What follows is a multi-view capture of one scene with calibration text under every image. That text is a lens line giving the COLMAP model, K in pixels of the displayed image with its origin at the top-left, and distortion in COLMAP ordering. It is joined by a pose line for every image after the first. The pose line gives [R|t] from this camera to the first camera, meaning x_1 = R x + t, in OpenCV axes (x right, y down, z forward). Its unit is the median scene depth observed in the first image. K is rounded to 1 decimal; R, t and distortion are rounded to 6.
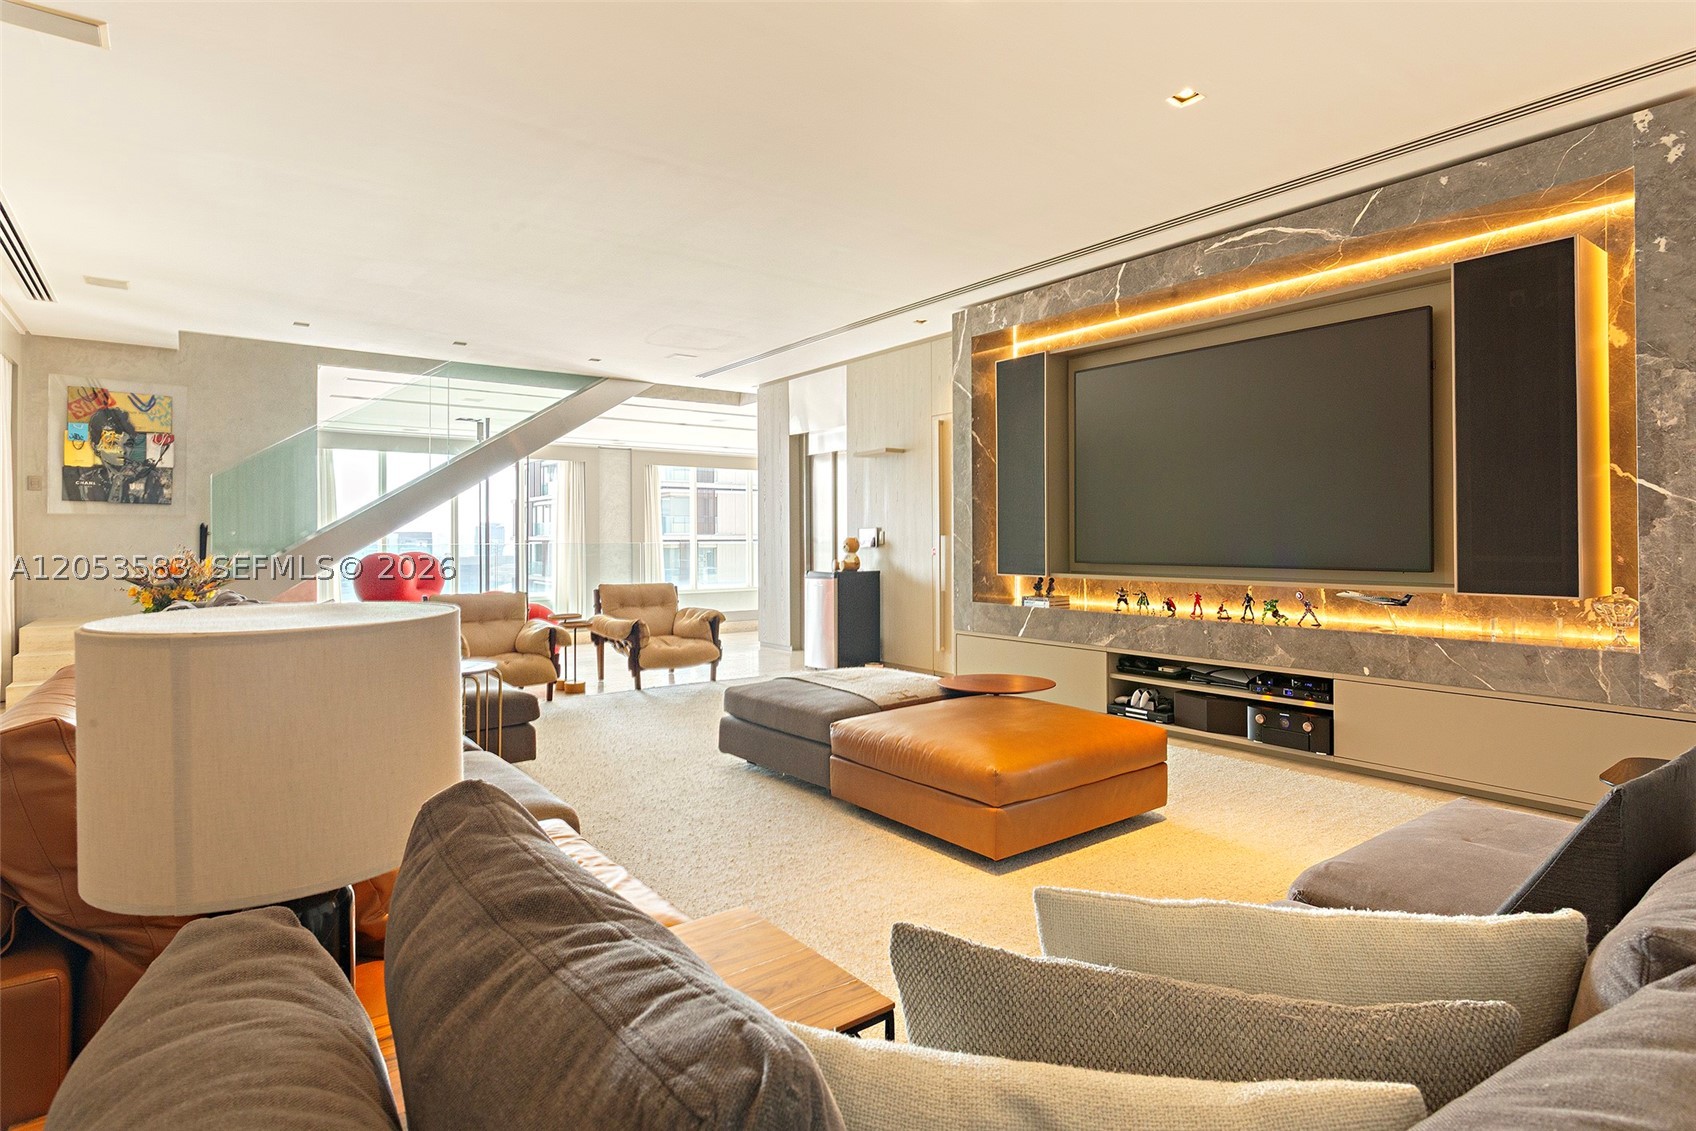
lens RADIAL K [[879.5, 0, 852.8], [0, 879.5, 547.2], [0, 0, 1]] dist [-0.015434, 0.000569]
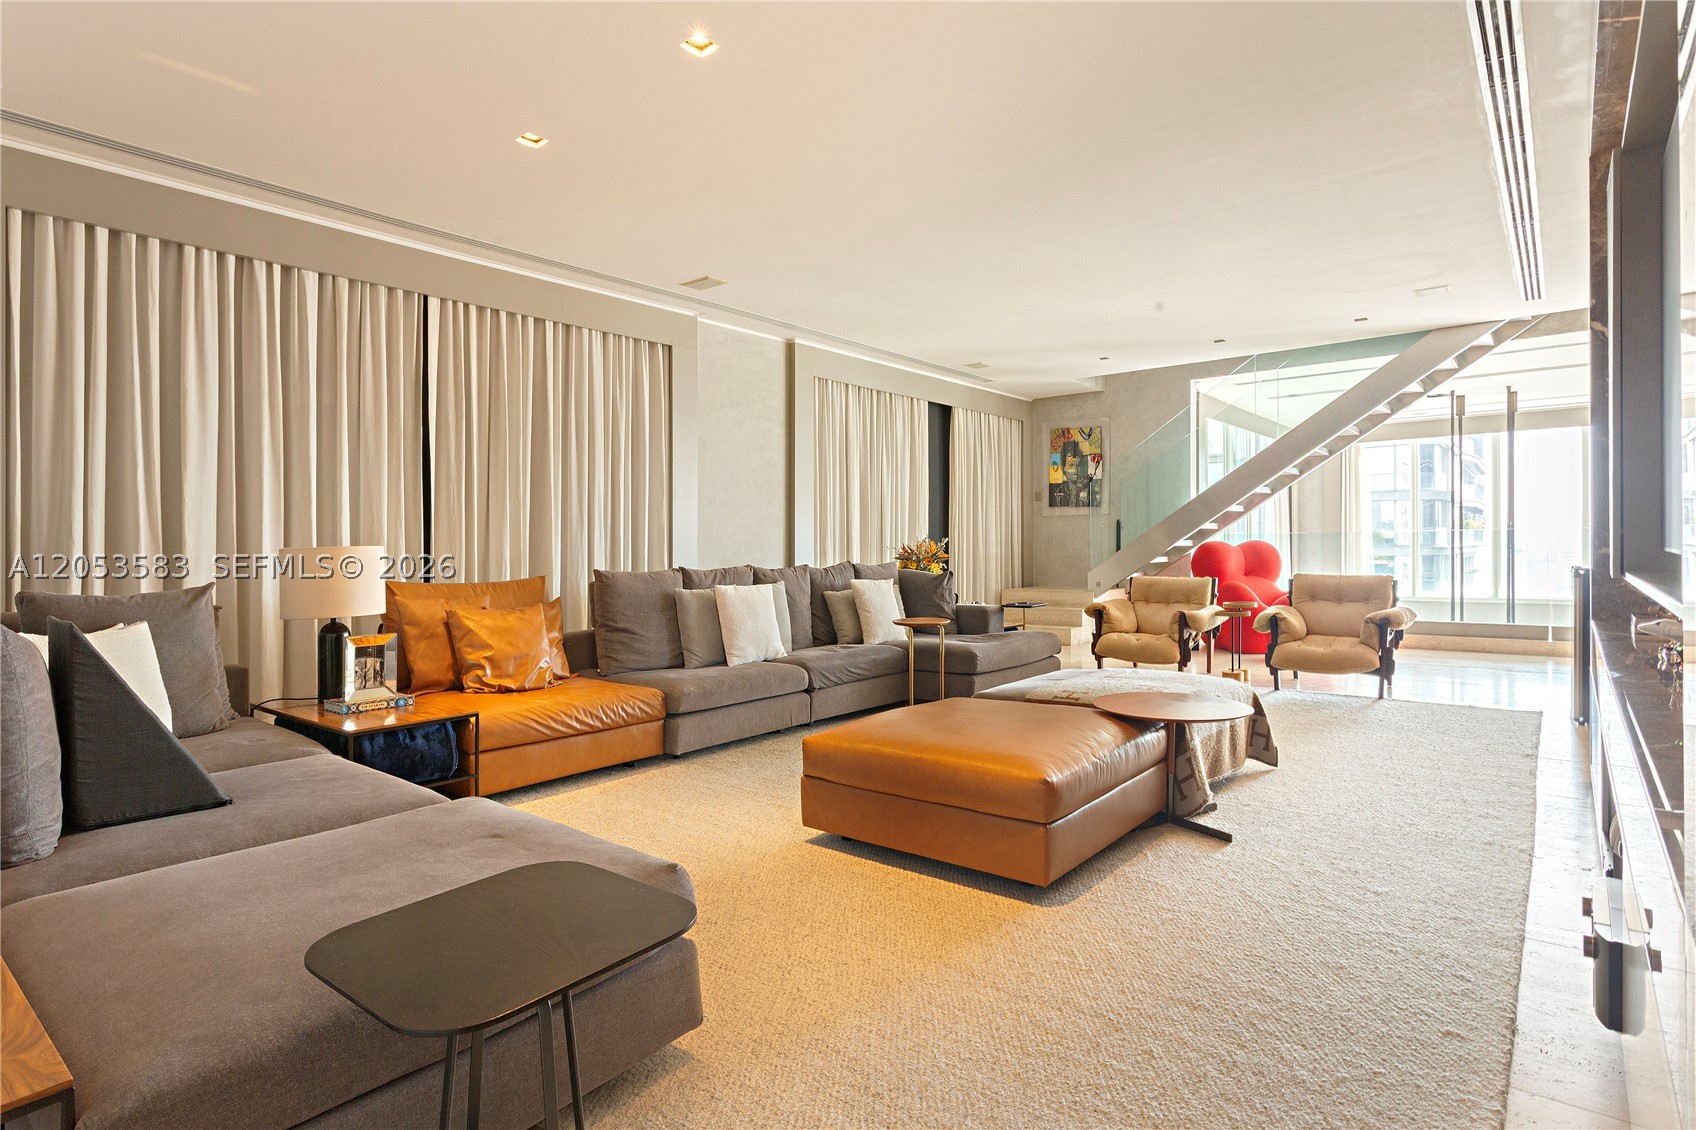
lens RADIAL K [[879.5, 0, 852.8], [0, 879.5, 546.7], [0, 0, 1]] dist [-0.015434, 0.000569]
pose [[0.233315, 0.000520, -0.972401, 0.458967], [0.002497, 0.999996, 0.001134, 0.011211], [0.972398, -0.002693, 0.233312, 0.318493]]
